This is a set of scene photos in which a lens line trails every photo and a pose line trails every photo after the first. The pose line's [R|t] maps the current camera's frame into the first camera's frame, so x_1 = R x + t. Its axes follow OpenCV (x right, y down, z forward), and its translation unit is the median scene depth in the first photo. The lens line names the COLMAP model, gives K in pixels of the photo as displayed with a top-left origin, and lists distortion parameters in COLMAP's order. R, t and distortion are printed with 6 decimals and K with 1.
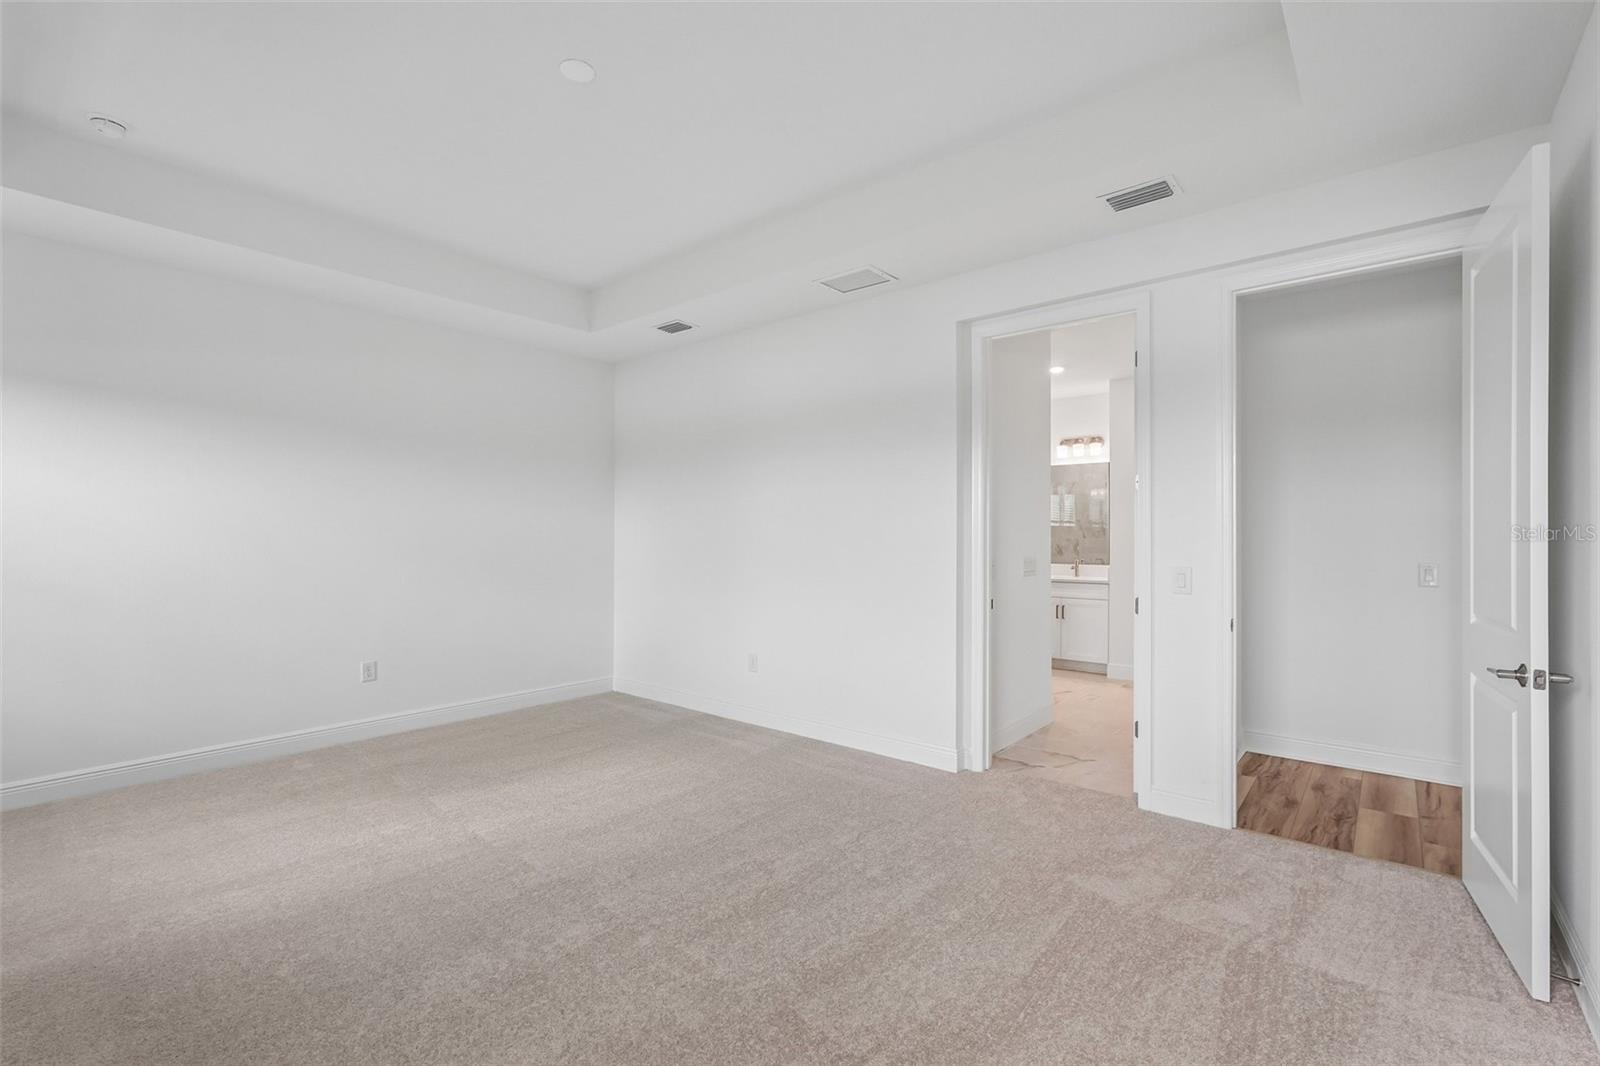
lens RADIAL K [[716.5, 0, 791.4], [0, 716.5, 533.3], [0, 0, 1]] dist [0.020701, 0.000481]
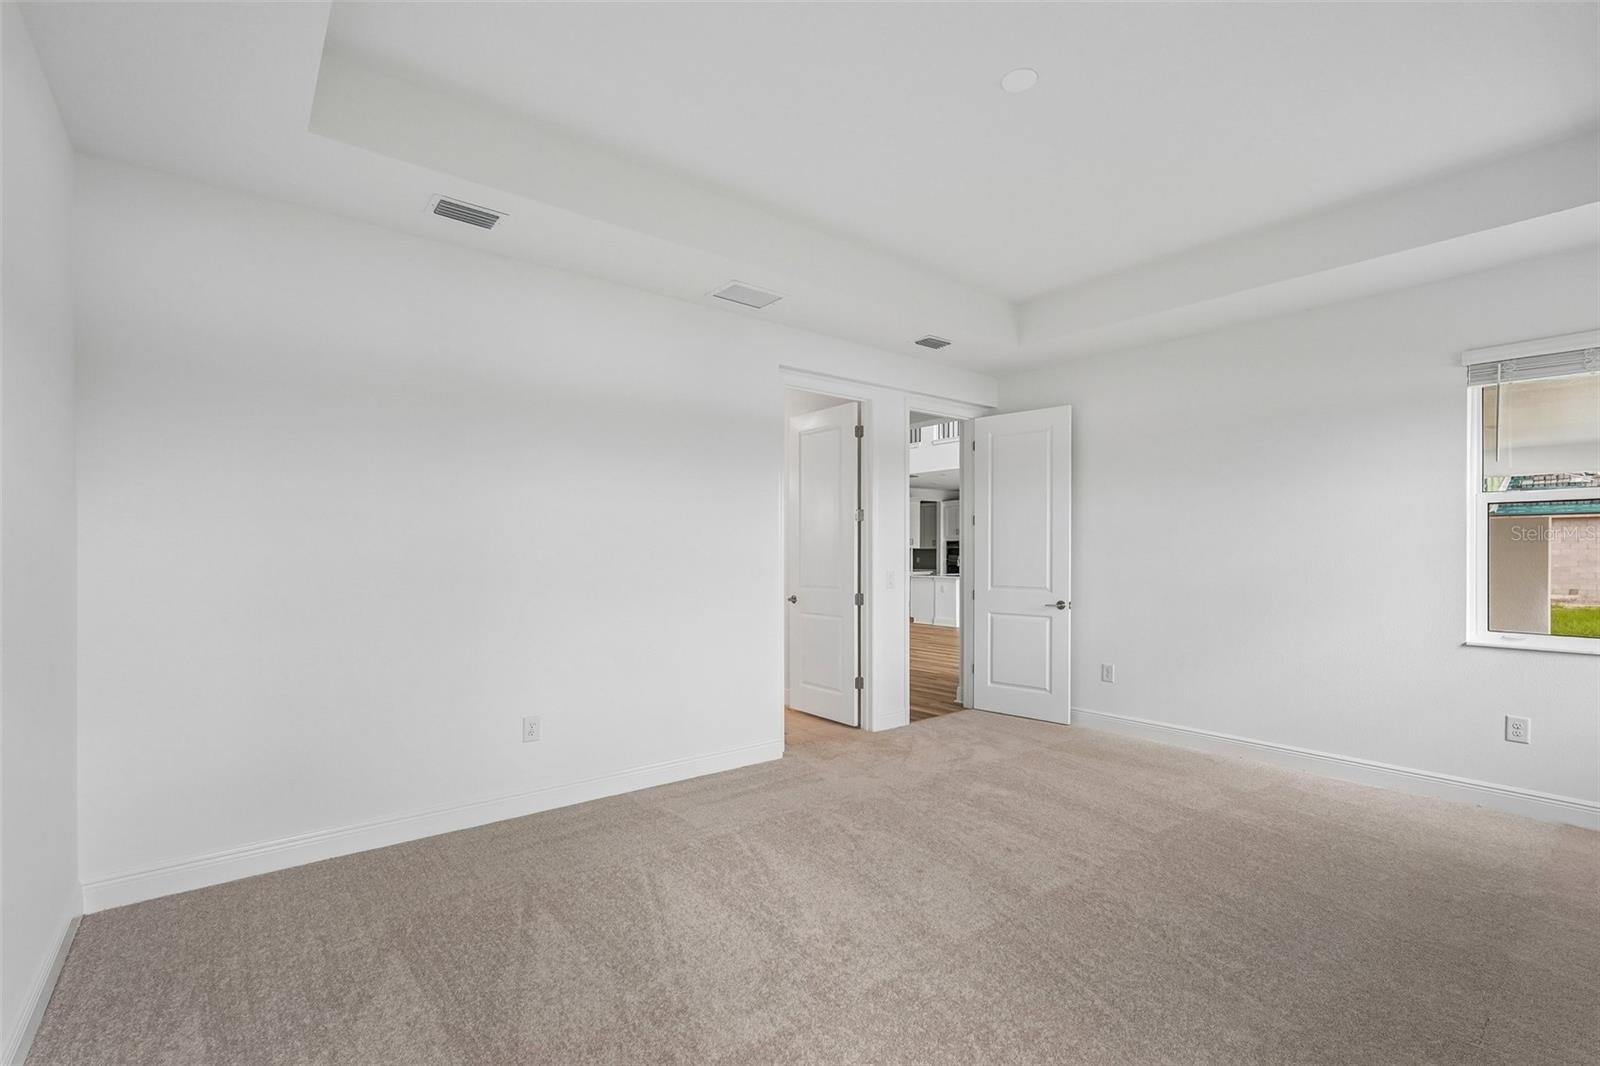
lens RADIAL K [[716.5, 0, 804.9], [0, 716.5, 558.2], [0, 0, 1]] dist [0.020701, 0.000481]
pose [[0.192366, -0.008518, 0.981286, -1.177711], [-0.001680, 0.999958, 0.009009, 0.002686], [-0.981322, -0.003381, 0.192344, 0.981469]]
